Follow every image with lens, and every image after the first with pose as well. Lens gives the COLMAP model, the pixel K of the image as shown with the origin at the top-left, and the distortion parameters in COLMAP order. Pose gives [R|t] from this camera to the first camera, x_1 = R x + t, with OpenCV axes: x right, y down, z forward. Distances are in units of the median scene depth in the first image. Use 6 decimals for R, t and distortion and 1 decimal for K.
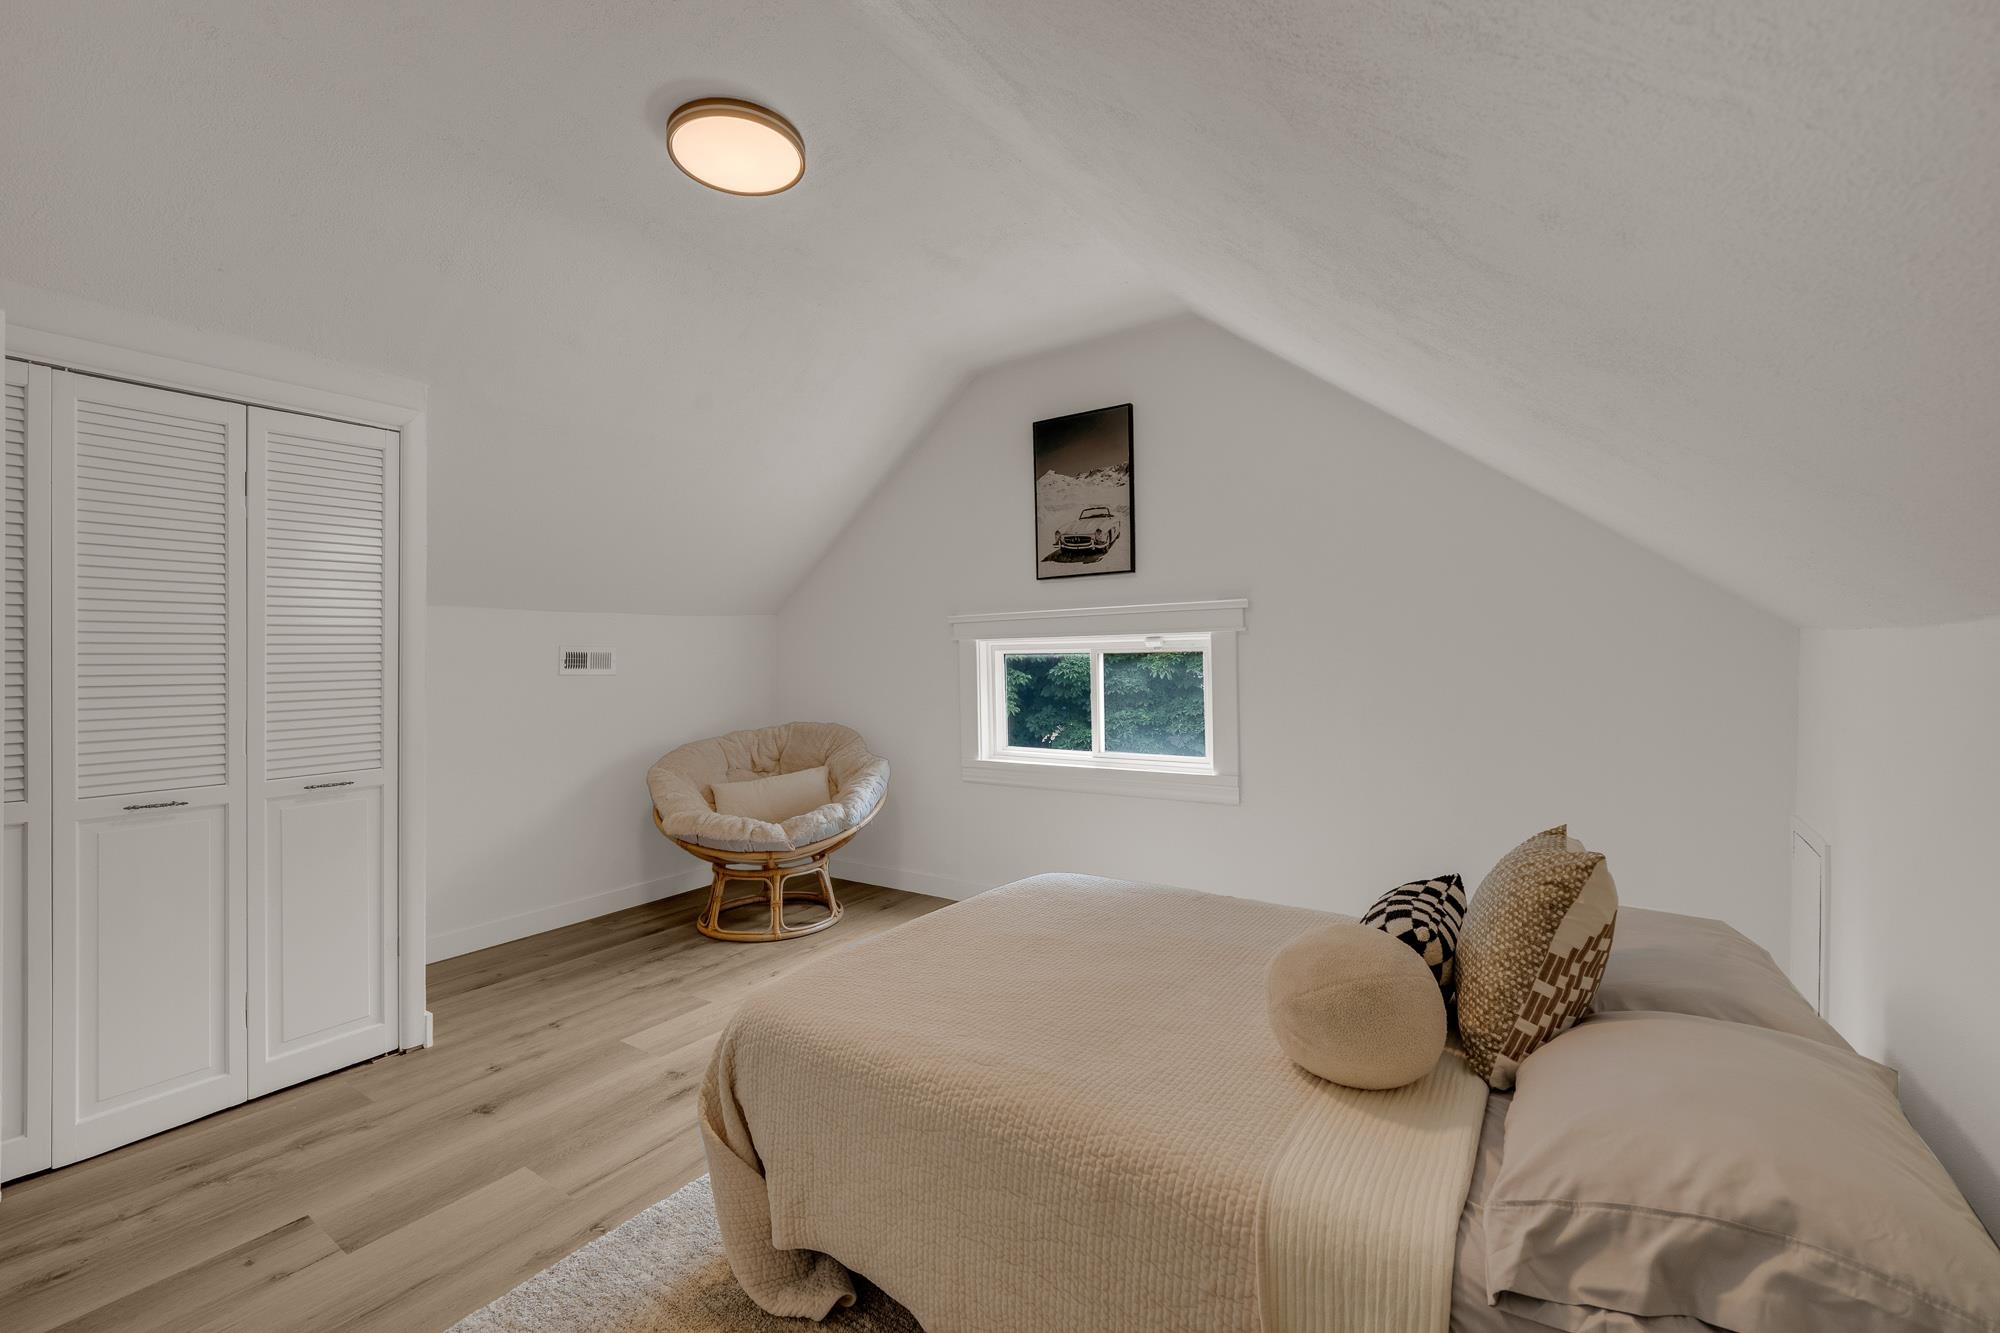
lens RADIAL K [[855.9, 0, 995.7], [0, 855.9, 657.6], [0, 0, 1]] dist [-0.001531, 0.000040]
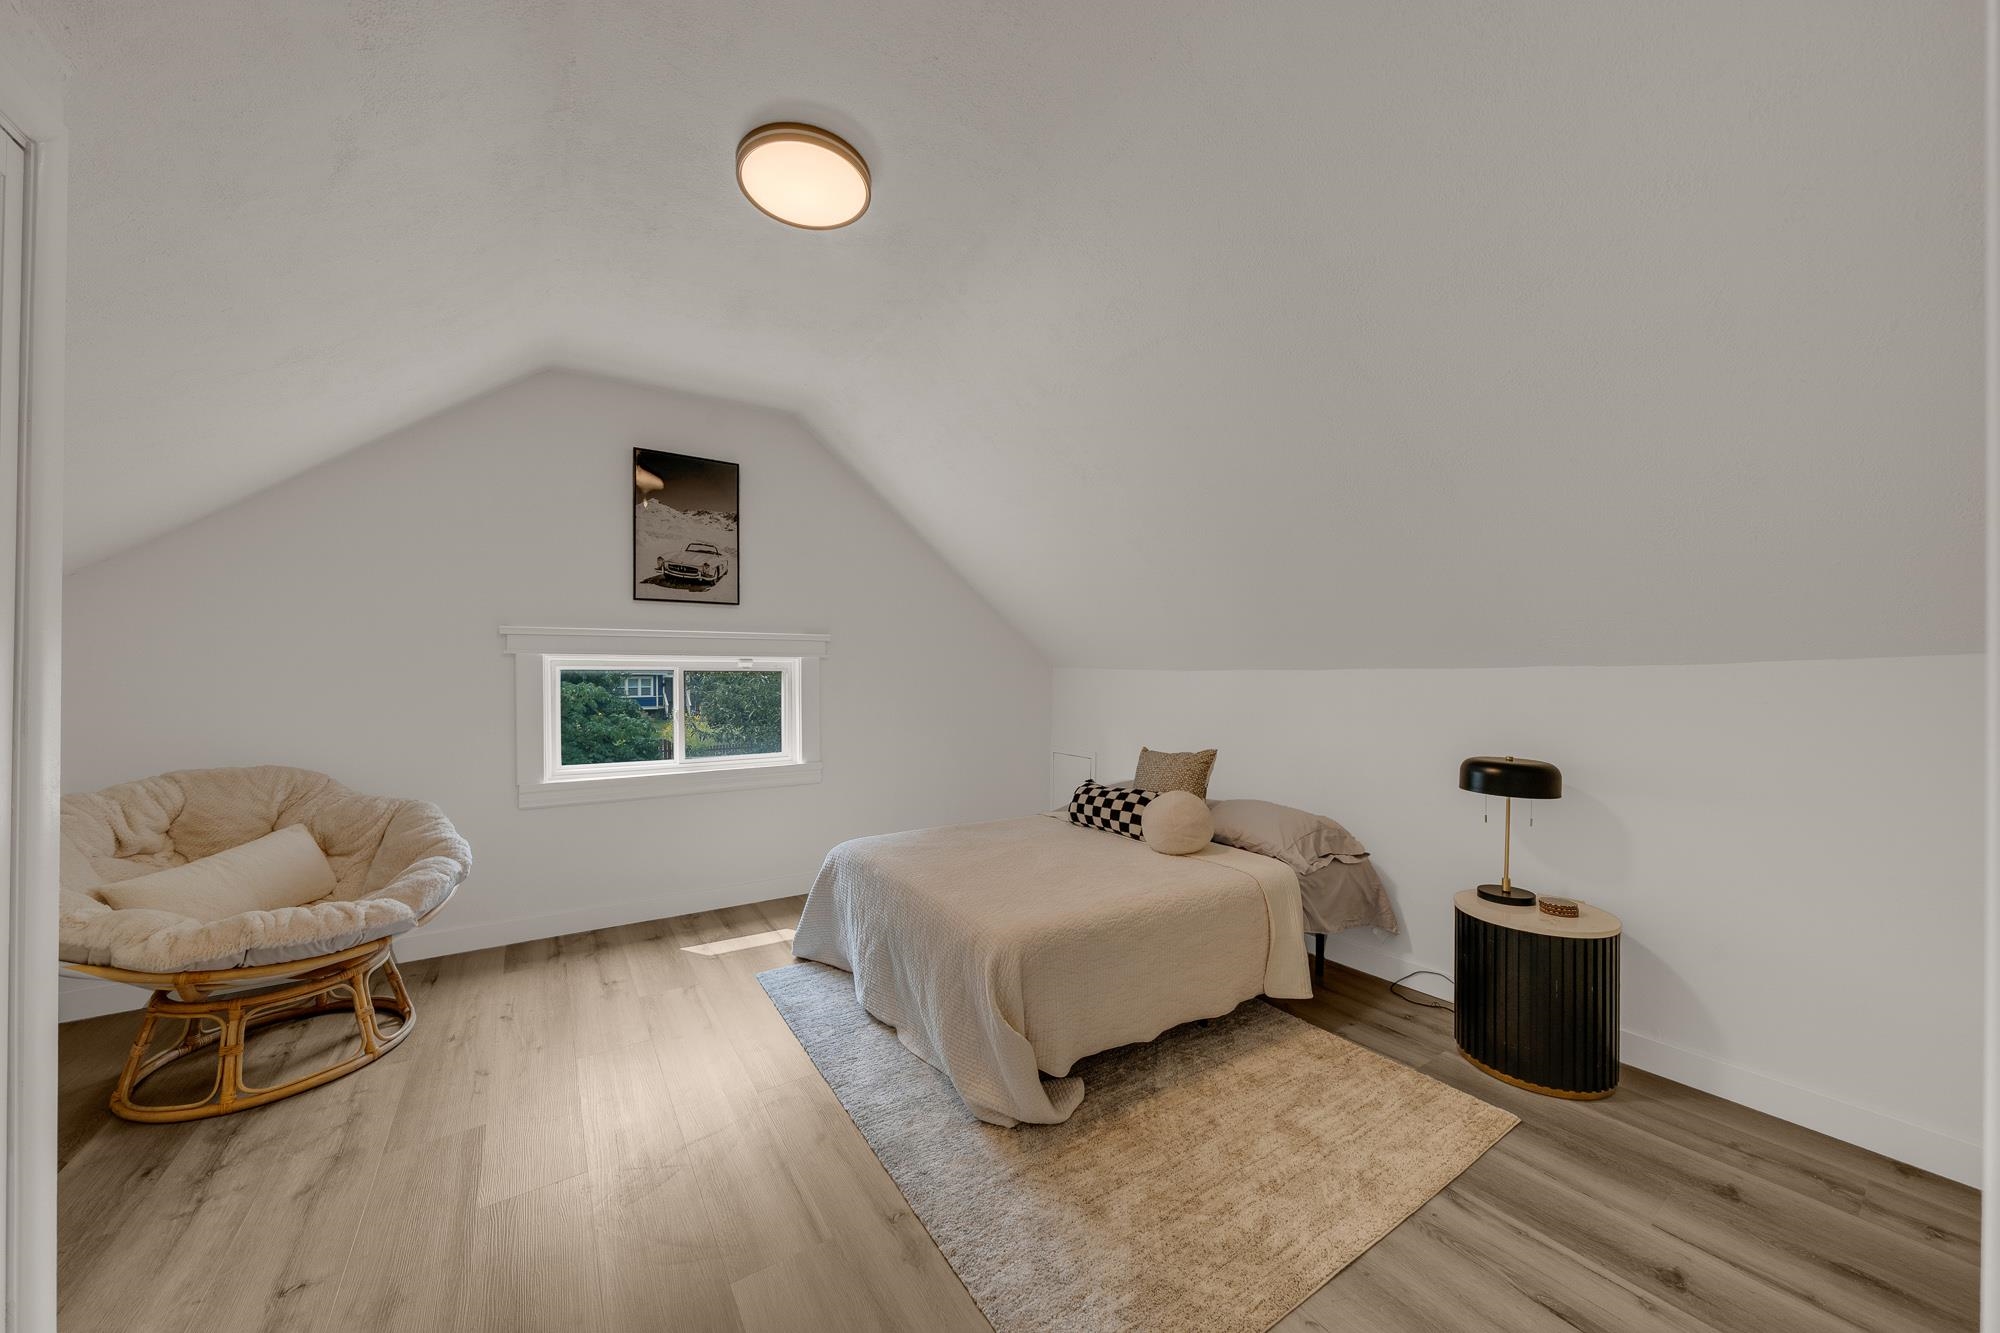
lens RADIAL K [[707.4, 0, 1001.7], [0, 707.4, 679.6], [0, 0, 1]] dist [-0.002736, -0.000072]
pose [[0.354144, 0.003853, 0.935183, -0.621113], [-0.012104, 0.999927, 0.000464, 0.000540], [-0.935113, -0.011484, 0.354165, 0.290119]]
